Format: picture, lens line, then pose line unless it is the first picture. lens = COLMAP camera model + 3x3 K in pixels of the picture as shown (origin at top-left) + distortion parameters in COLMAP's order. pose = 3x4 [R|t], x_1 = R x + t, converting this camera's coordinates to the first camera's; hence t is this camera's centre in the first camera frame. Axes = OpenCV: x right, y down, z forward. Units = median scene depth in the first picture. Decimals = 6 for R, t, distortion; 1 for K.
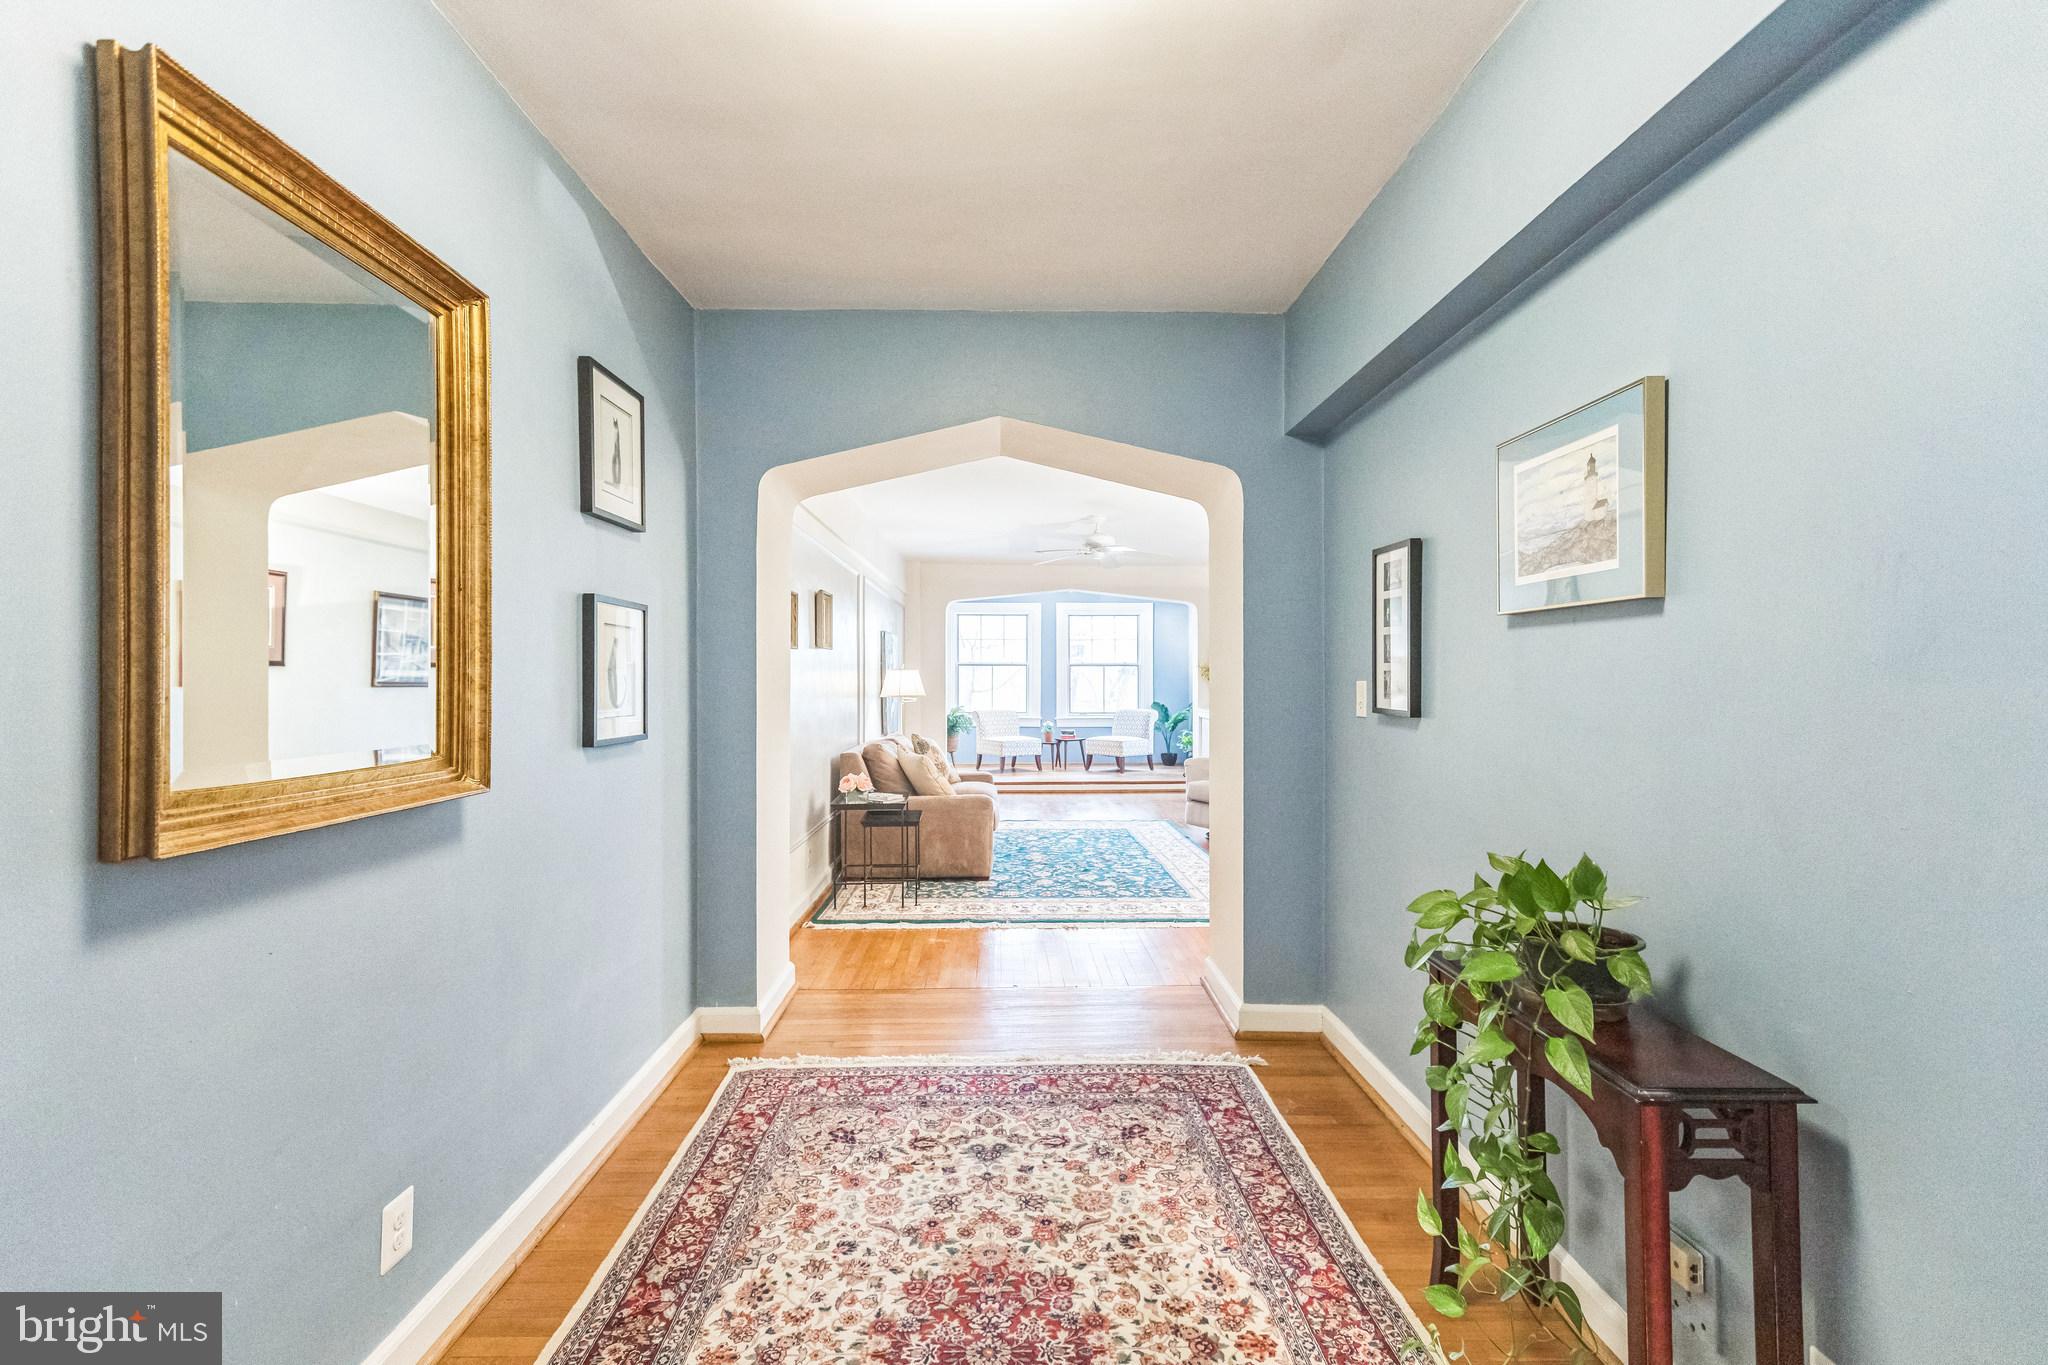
lens RADIAL K [[919.5, 0, 1021.6], [0, 919.5, 681.2], [0, 0, 1]] dist [0.016263, -0.002368]
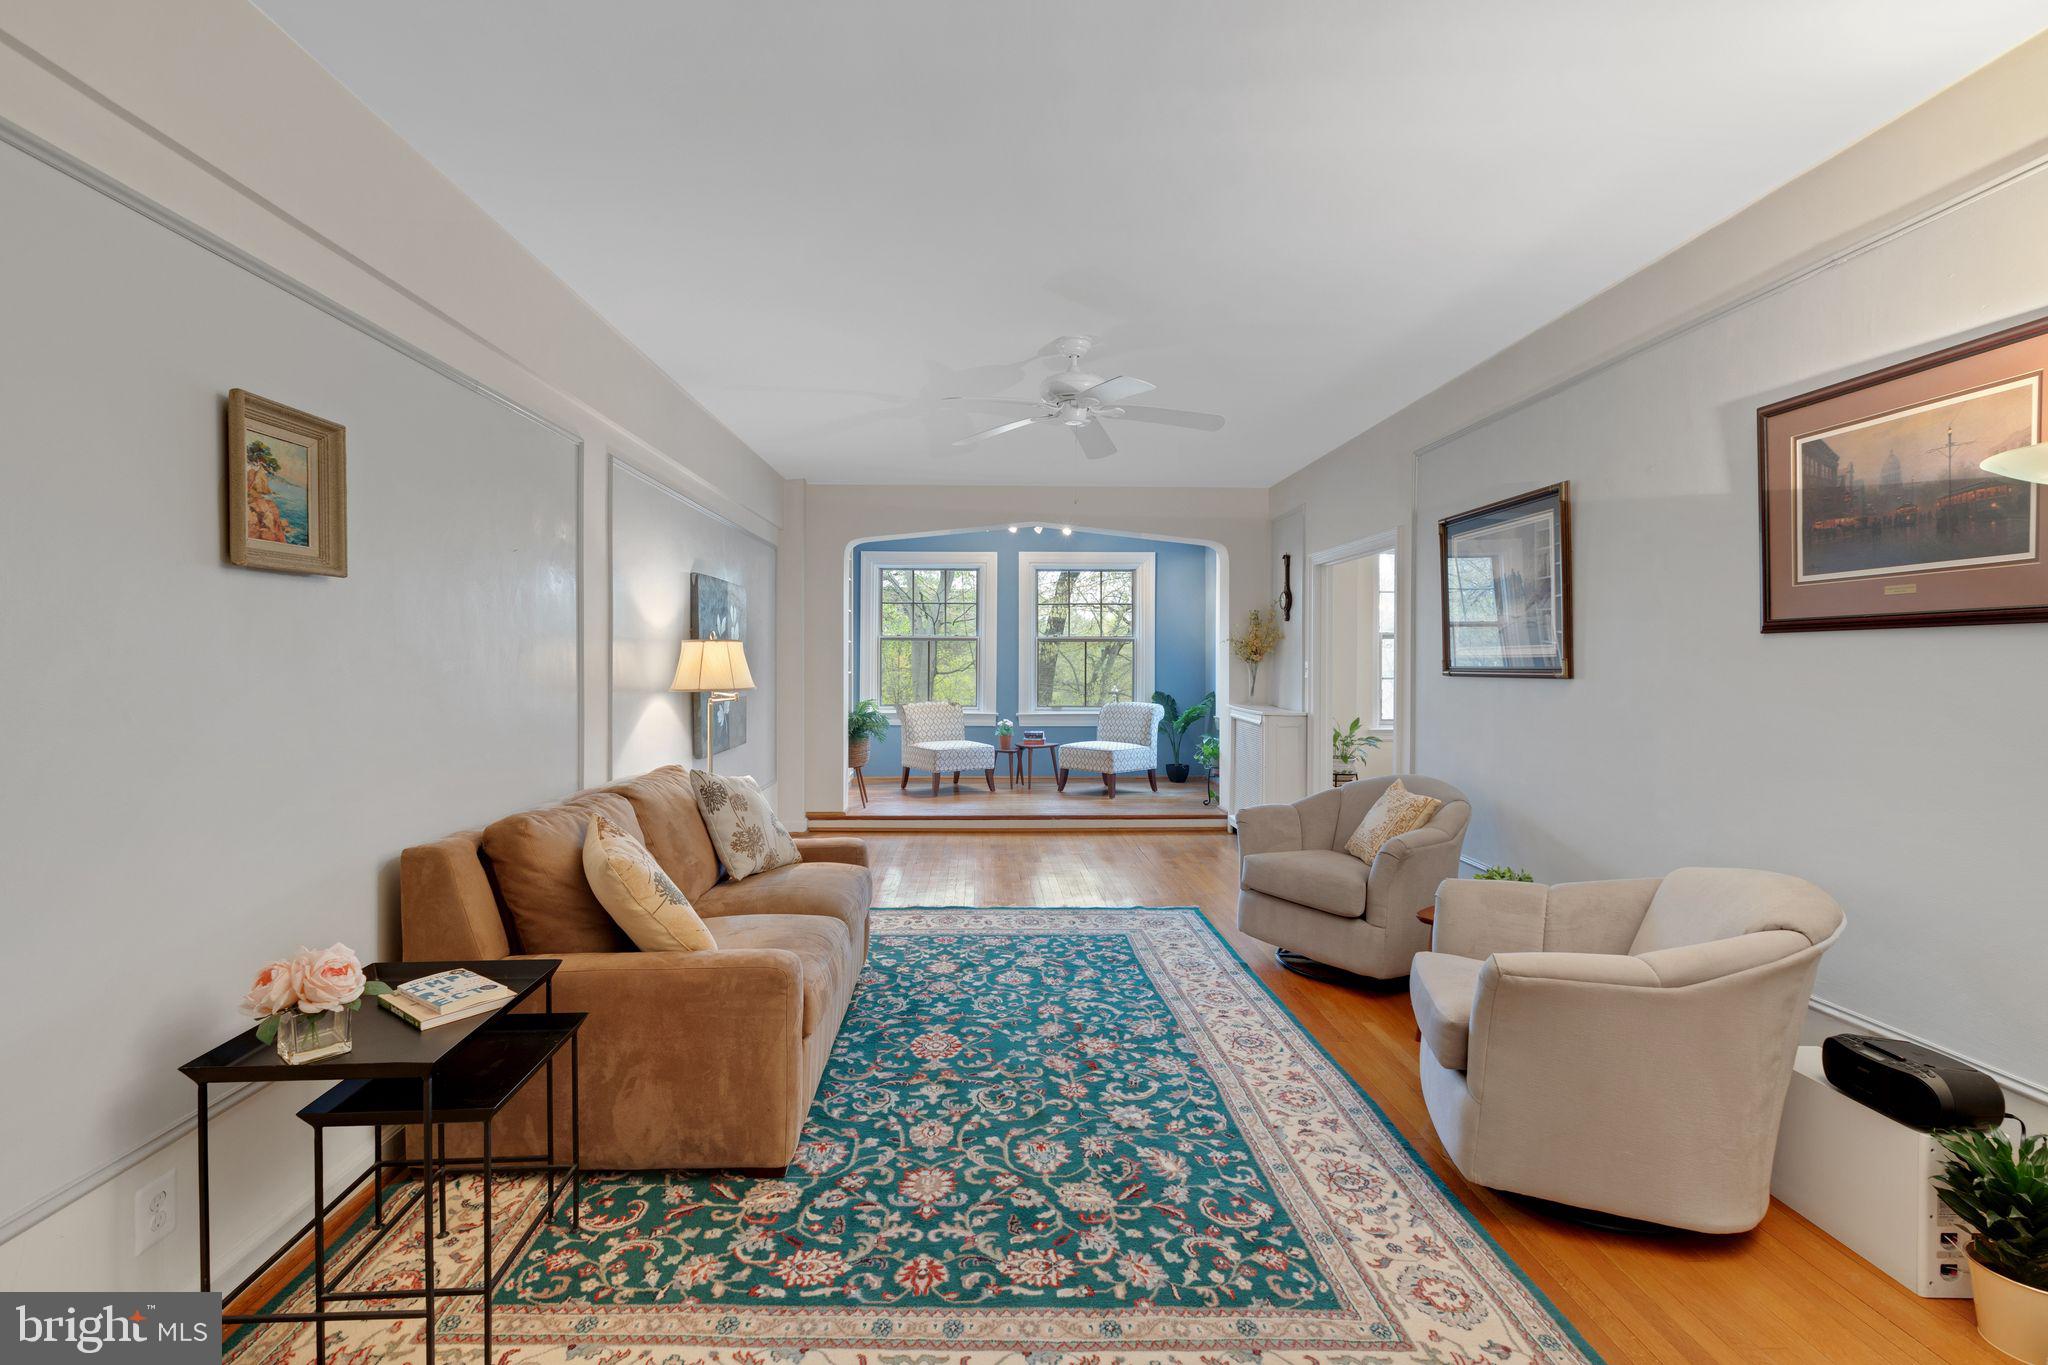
lens RADIAL K [[949.4, 0, 1026.0], [0, 949.4, 673.5], [0, 0, 1]] dist [0.000265, 0.000027]
pose [[0.999673, 0.001997, 0.025498, 0.027278], [-0.002322, 0.999916, 0.012719, -0.000425], [-0.025471, -0.012774, 0.999594, 0.297135]]
